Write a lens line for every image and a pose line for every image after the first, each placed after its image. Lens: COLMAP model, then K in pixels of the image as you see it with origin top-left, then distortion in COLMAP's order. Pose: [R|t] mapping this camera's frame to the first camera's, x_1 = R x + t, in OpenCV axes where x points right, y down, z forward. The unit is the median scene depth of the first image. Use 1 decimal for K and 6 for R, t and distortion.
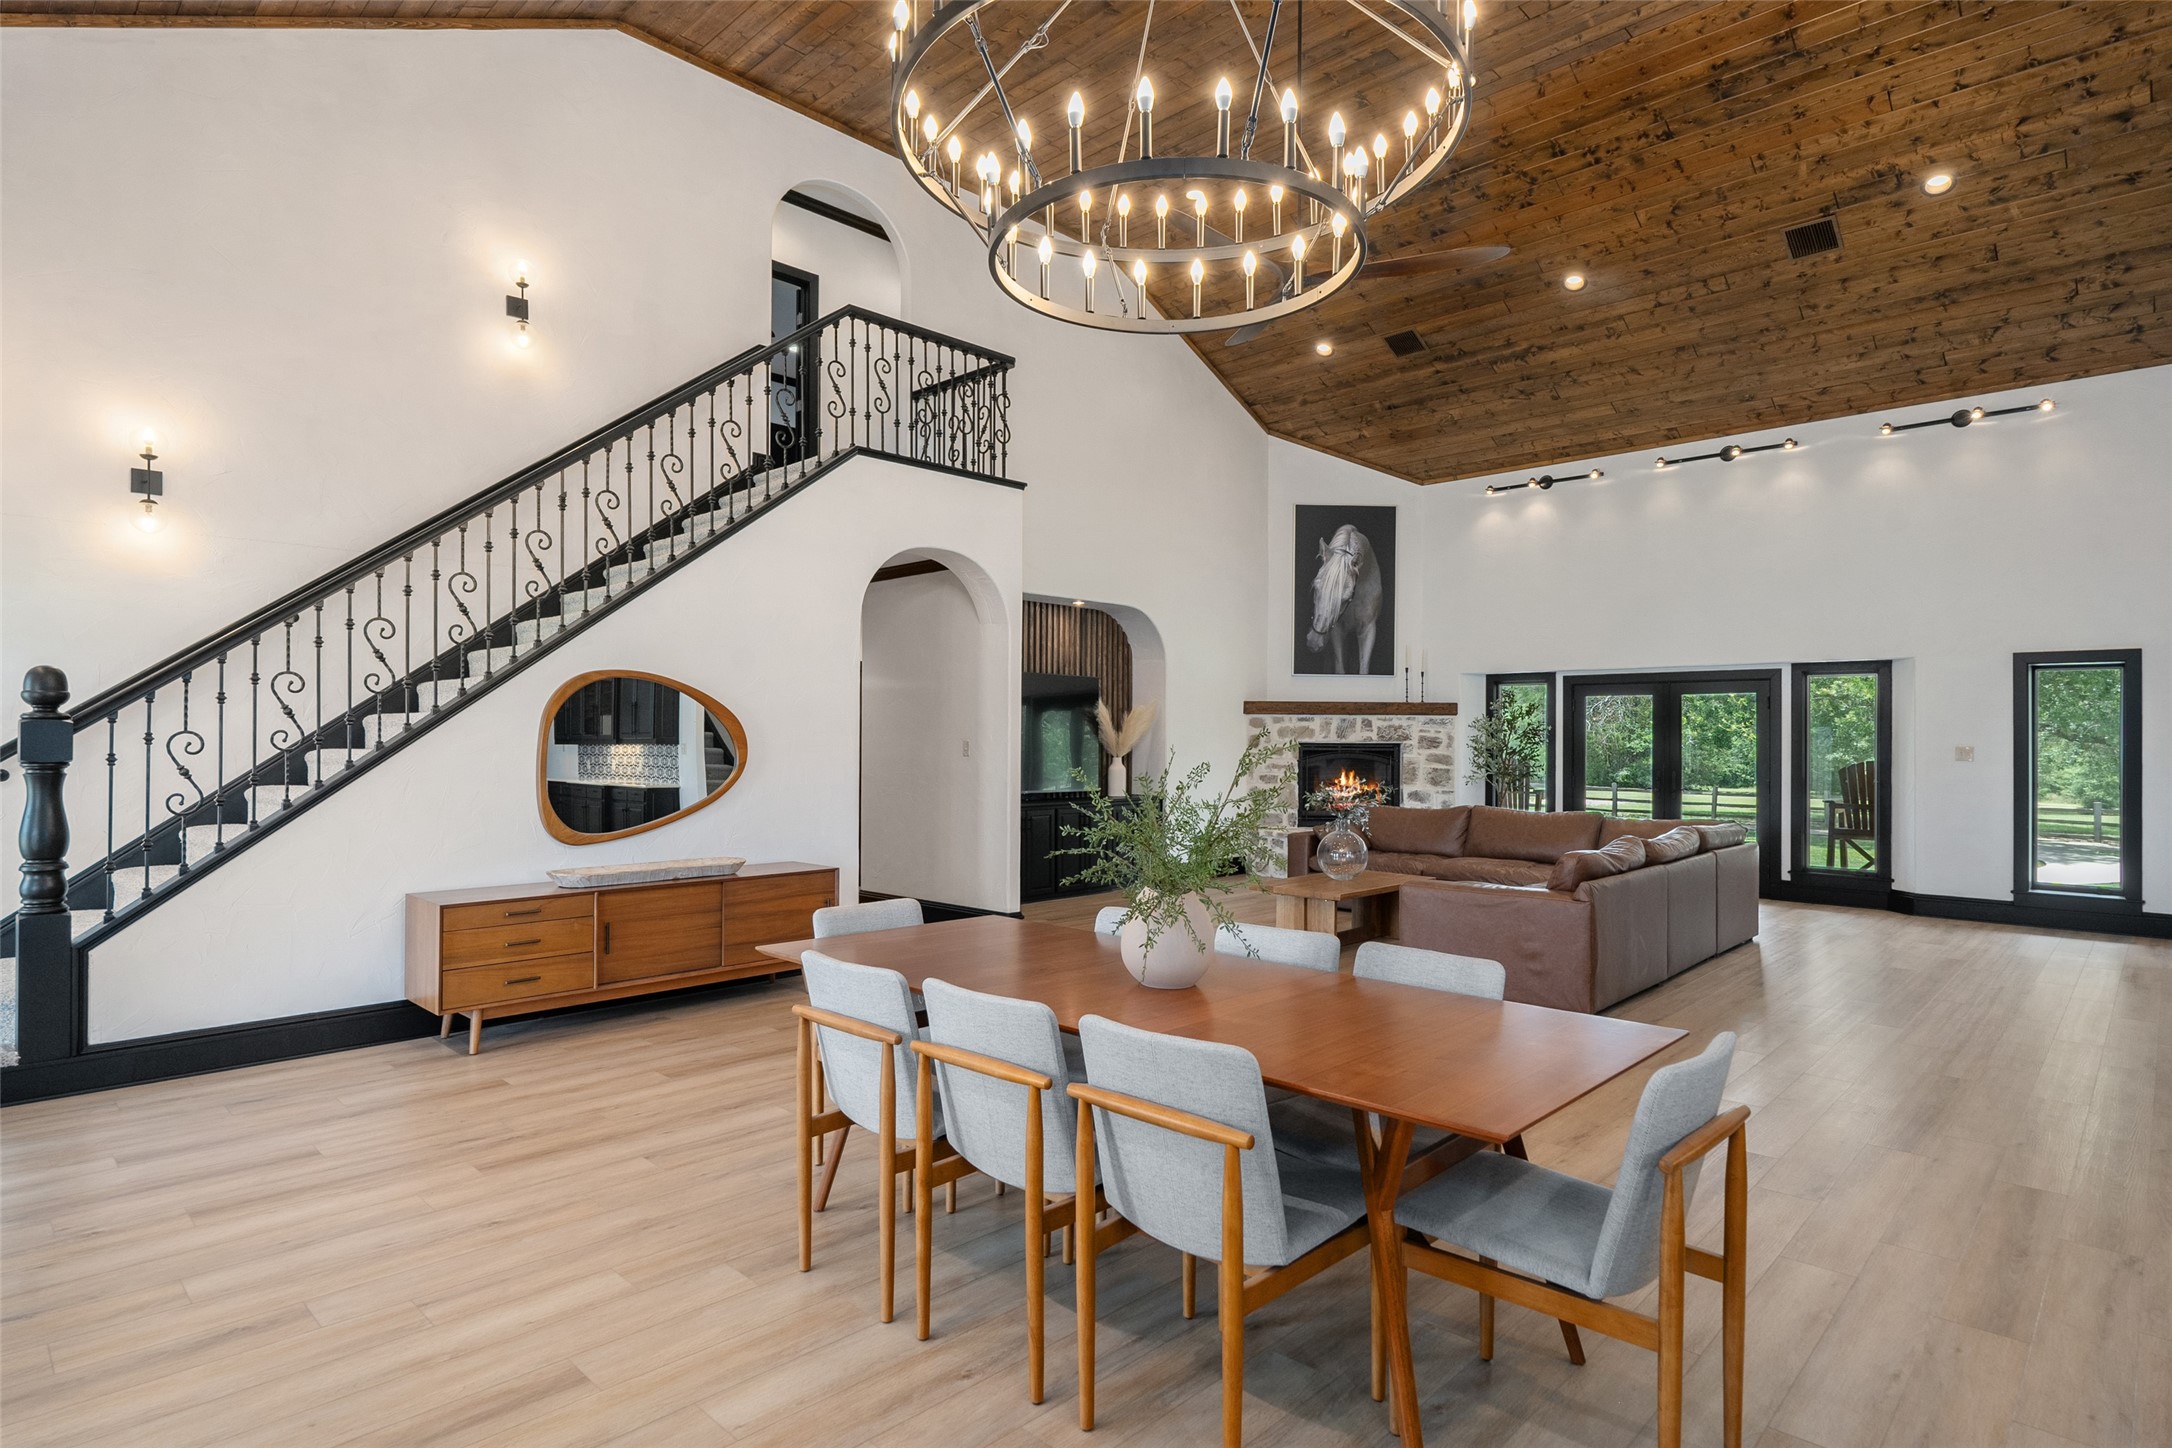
lens RADIAL K [[1141.4, 0, 1094.1], [0, 1141.4, 729.4], [0, 0, 1]] dist [0.000833, 0.000484]
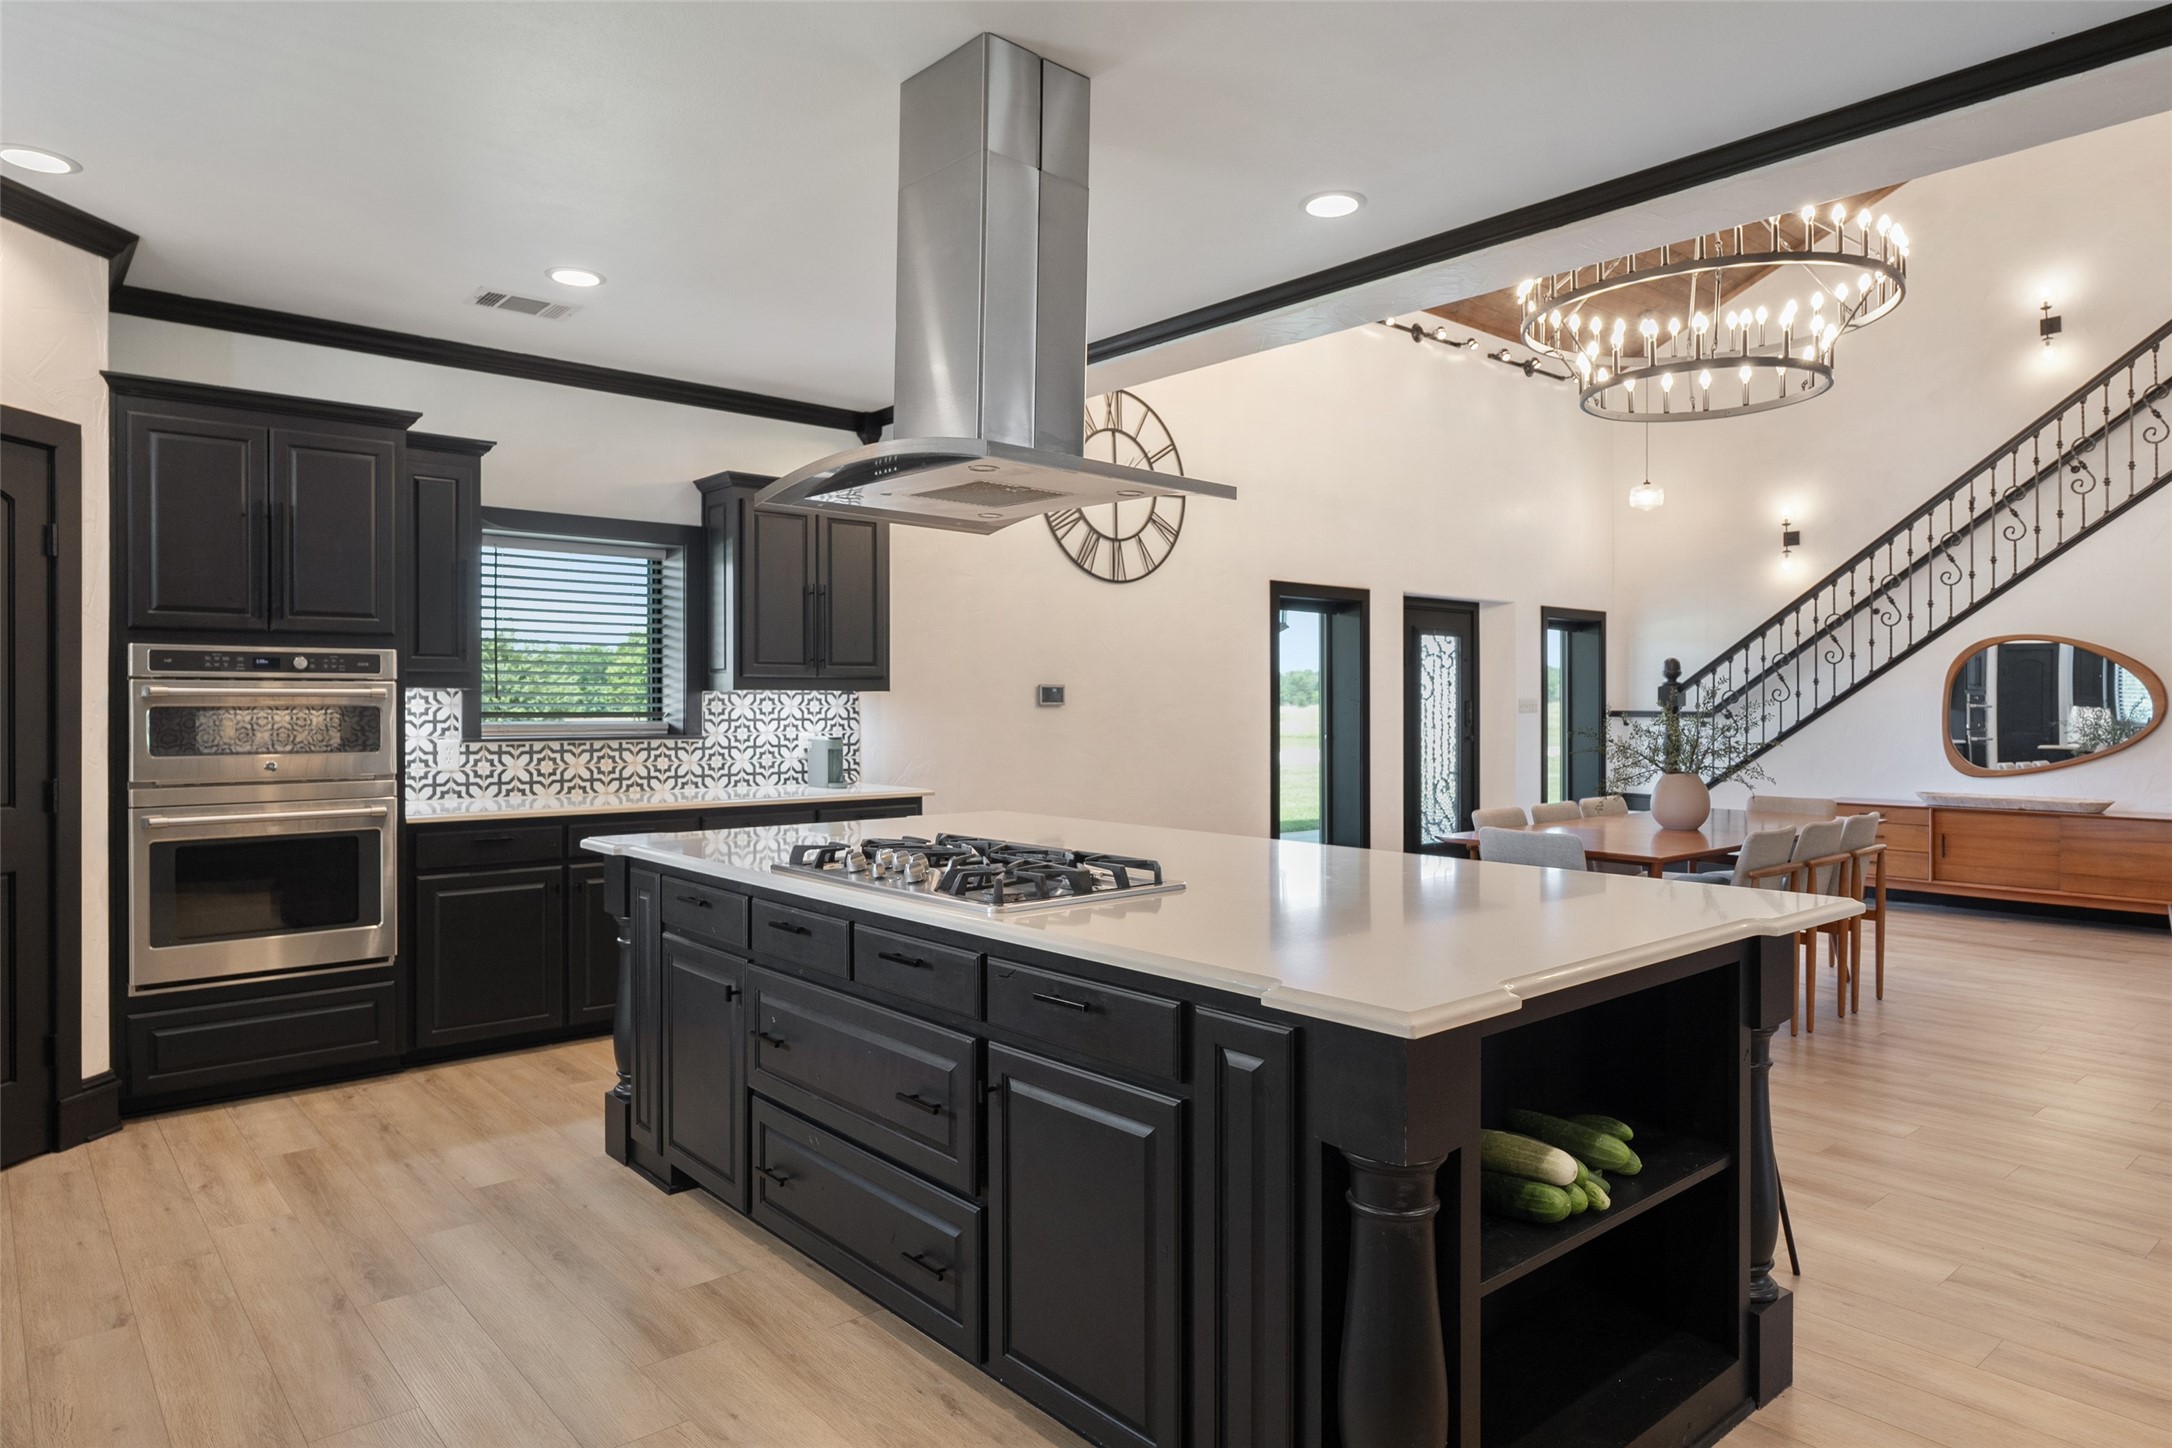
lens RADIAL K [[1303.6, 0, 1086.0], [0, 1303.6, 724.0], [0, 0, 1]] dist [0.002909, 0.001234]
pose [[-0.095121, 0.007336, -0.995439, 0.643564], [0.005426, 0.999962, 0.006851, 0.016770], [0.995451, -0.004749, -0.095157, 0.096378]]
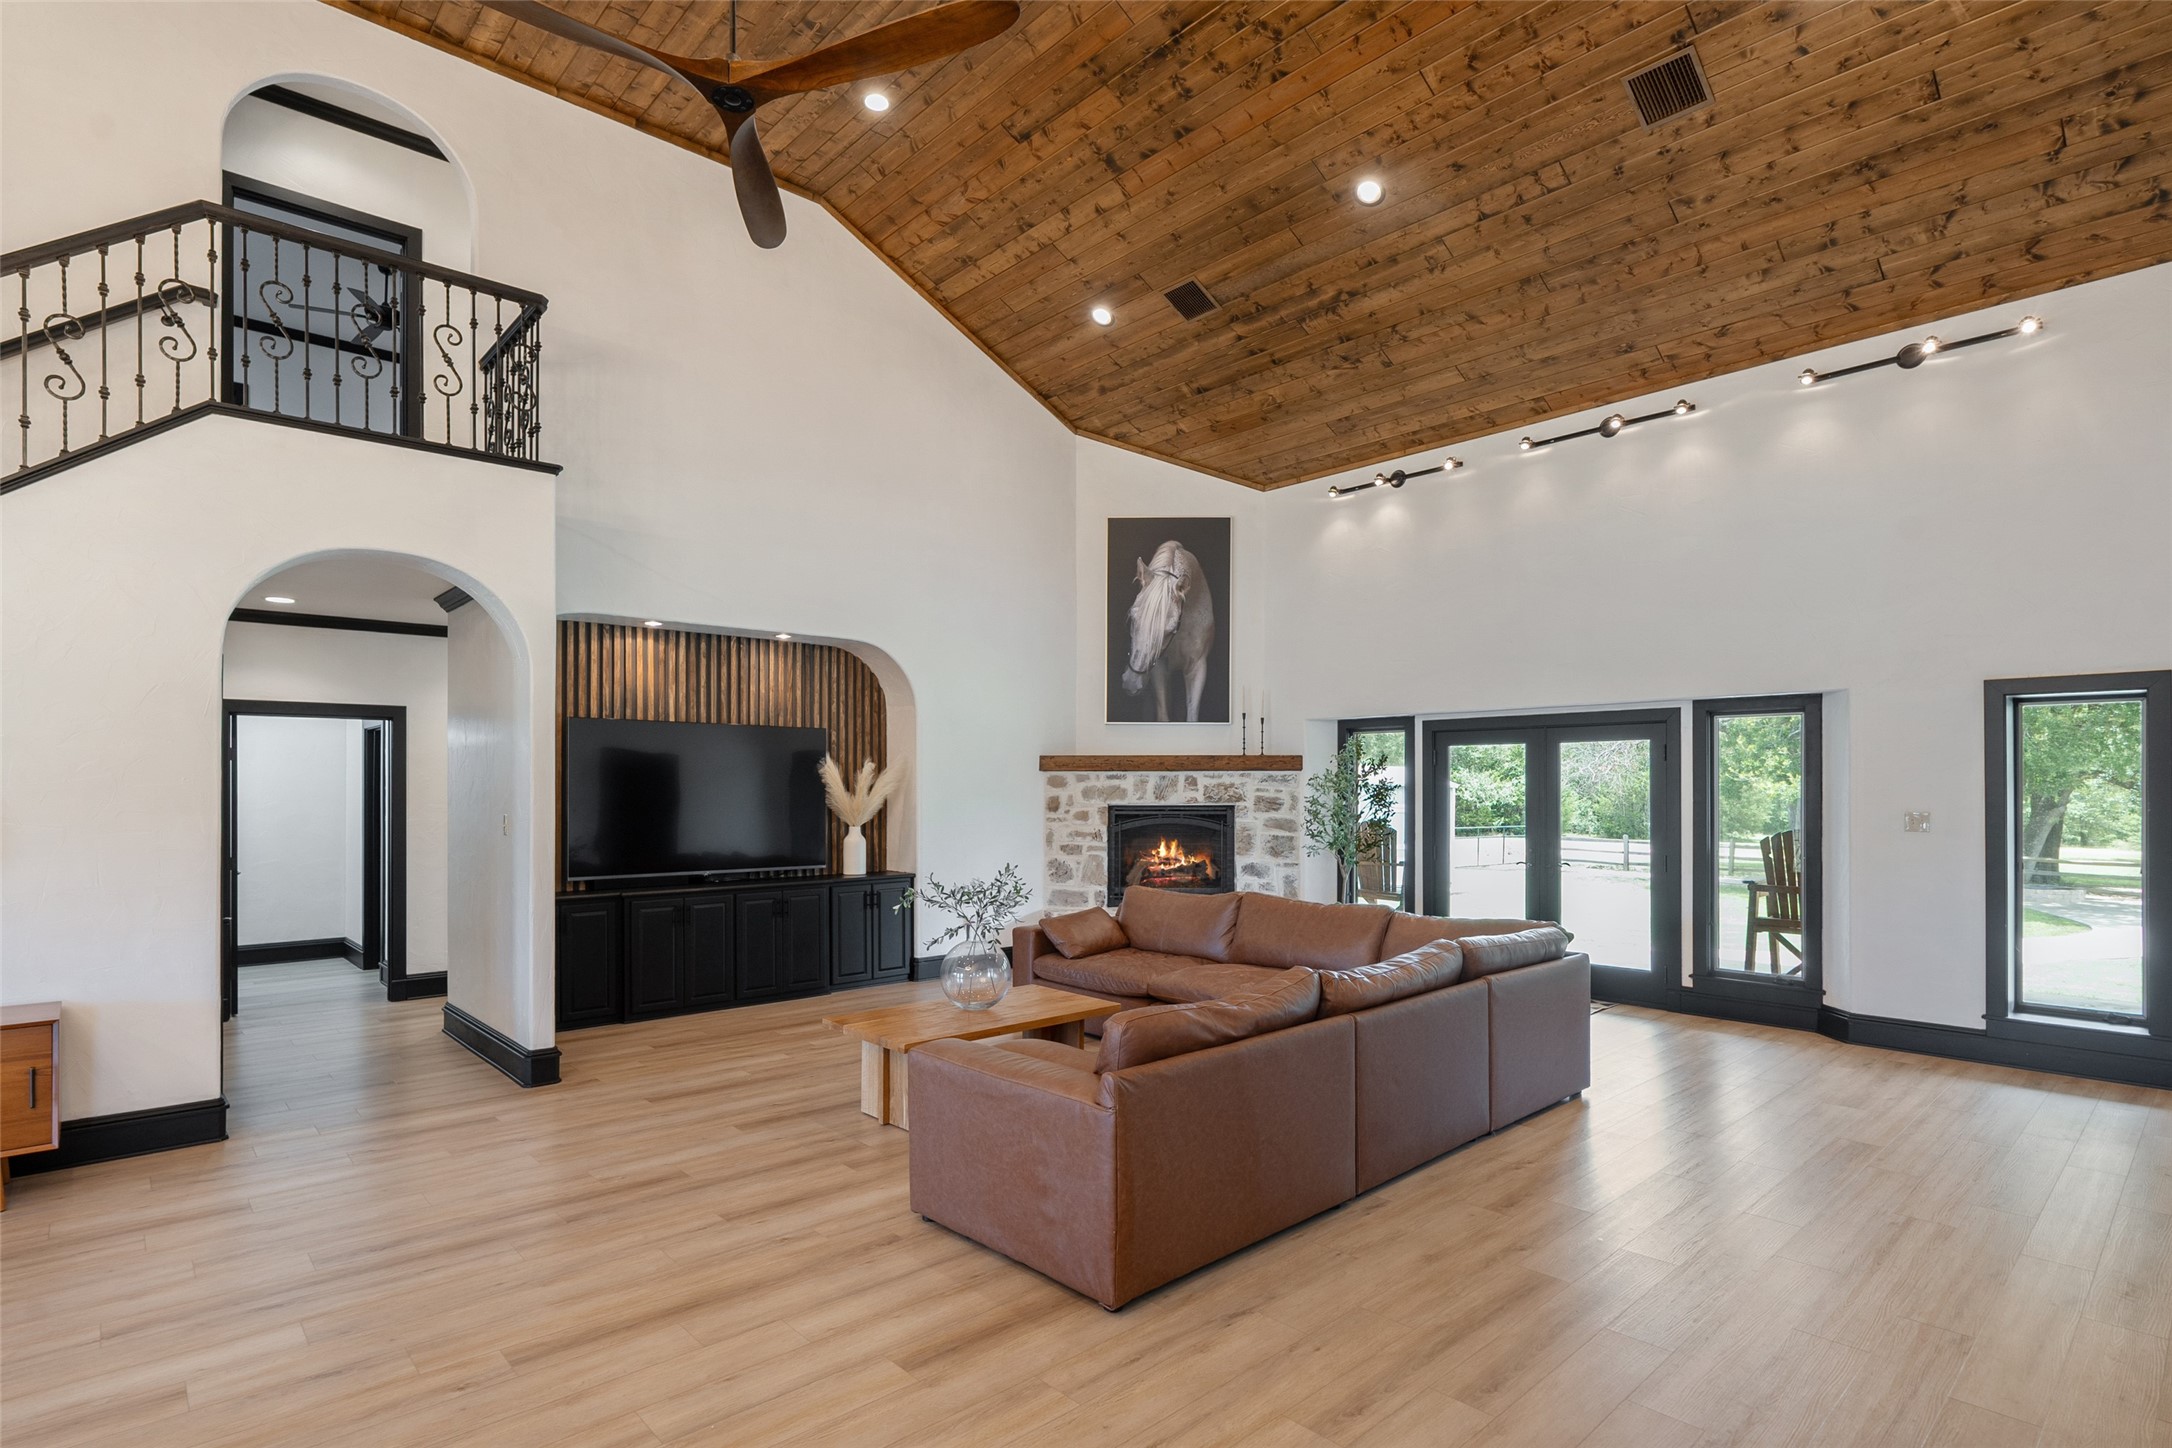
lens RADIAL K [[1083.9, 0, 1091.9], [0, 1083.9, 784.5], [0, 0, 1]] dist [-0.001412, 0.000303]
pose [[0.997884, -0.007476, -0.064581, 0.274629], [0.007762, 0.999961, 0.004177, -0.008482], [0.064547, -0.004669, 0.997904, 0.272384]]
